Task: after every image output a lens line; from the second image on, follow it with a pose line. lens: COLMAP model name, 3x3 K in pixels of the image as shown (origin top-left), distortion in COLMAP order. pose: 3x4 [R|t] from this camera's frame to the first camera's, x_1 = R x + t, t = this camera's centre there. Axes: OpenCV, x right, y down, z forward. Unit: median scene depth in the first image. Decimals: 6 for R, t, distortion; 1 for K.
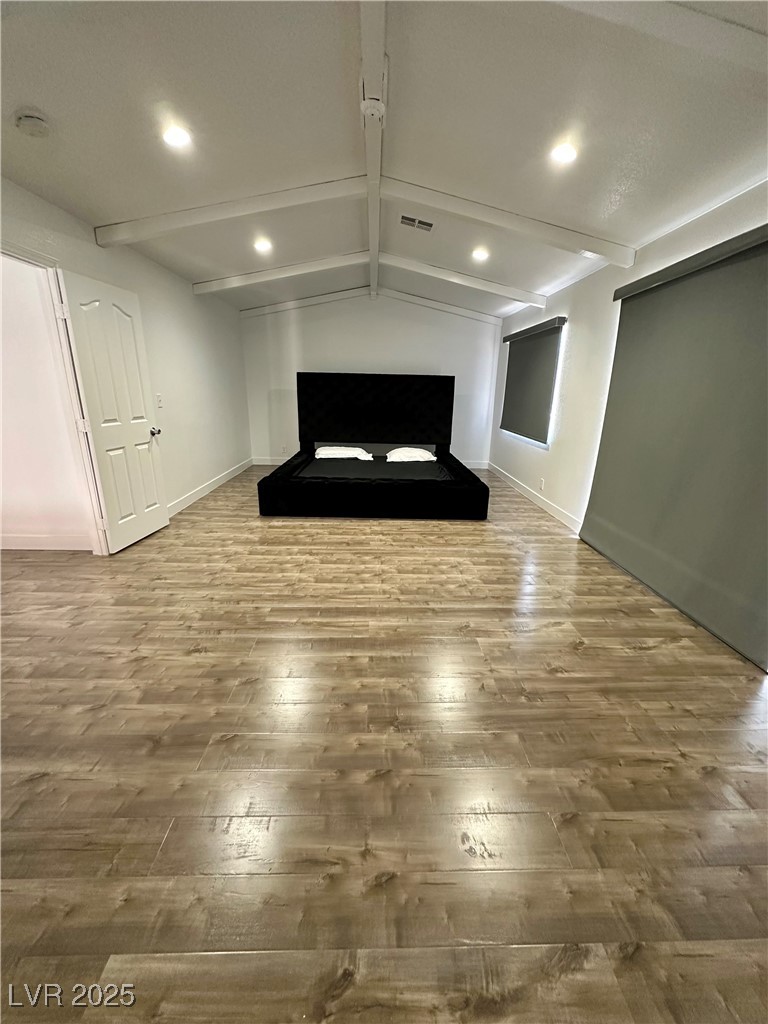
lens RADIAL K [[408.8, 0, 388.3], [0, 408.8, 513.2], [0, 0, 1]] dist [-0.002091, 0.000352]
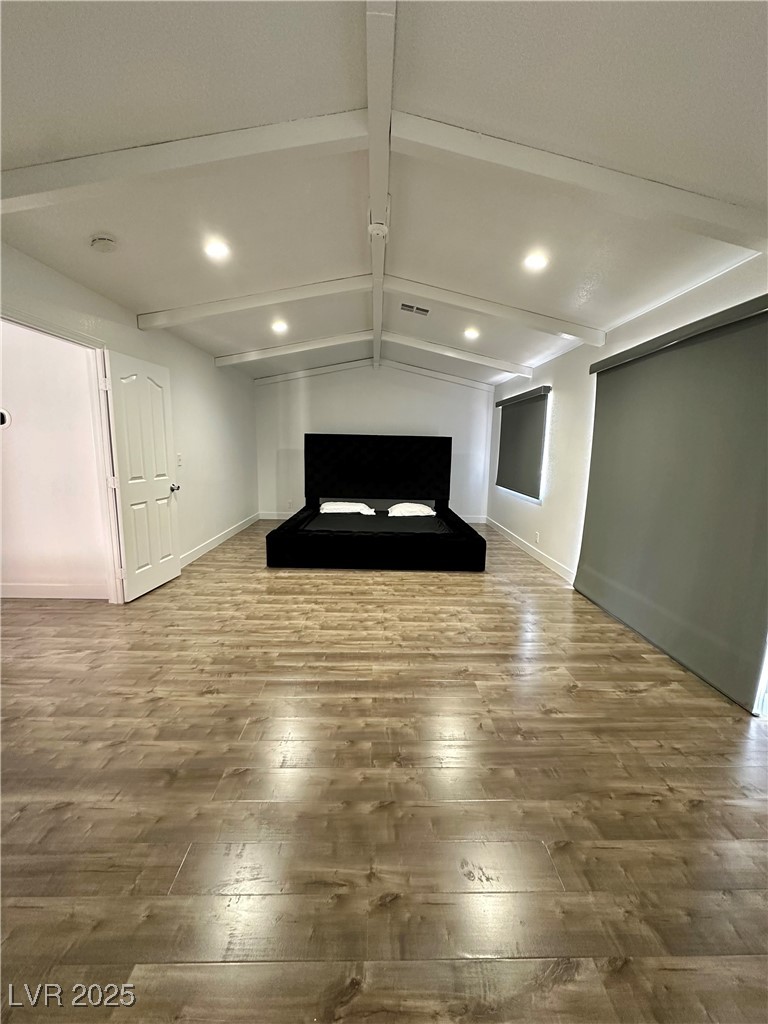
lens RADIAL K [[408.8, 0, 384.2], [0, 408.8, 509.6], [0, 0, 1]] dist [-0.002091, 0.000352]
pose [[0.999927, 0.000962, -0.012075, -0.005431], [-0.002684, 0.989666, -0.143368, 0.023562], [0.011812, 0.143390, 0.989596, -0.123621]]
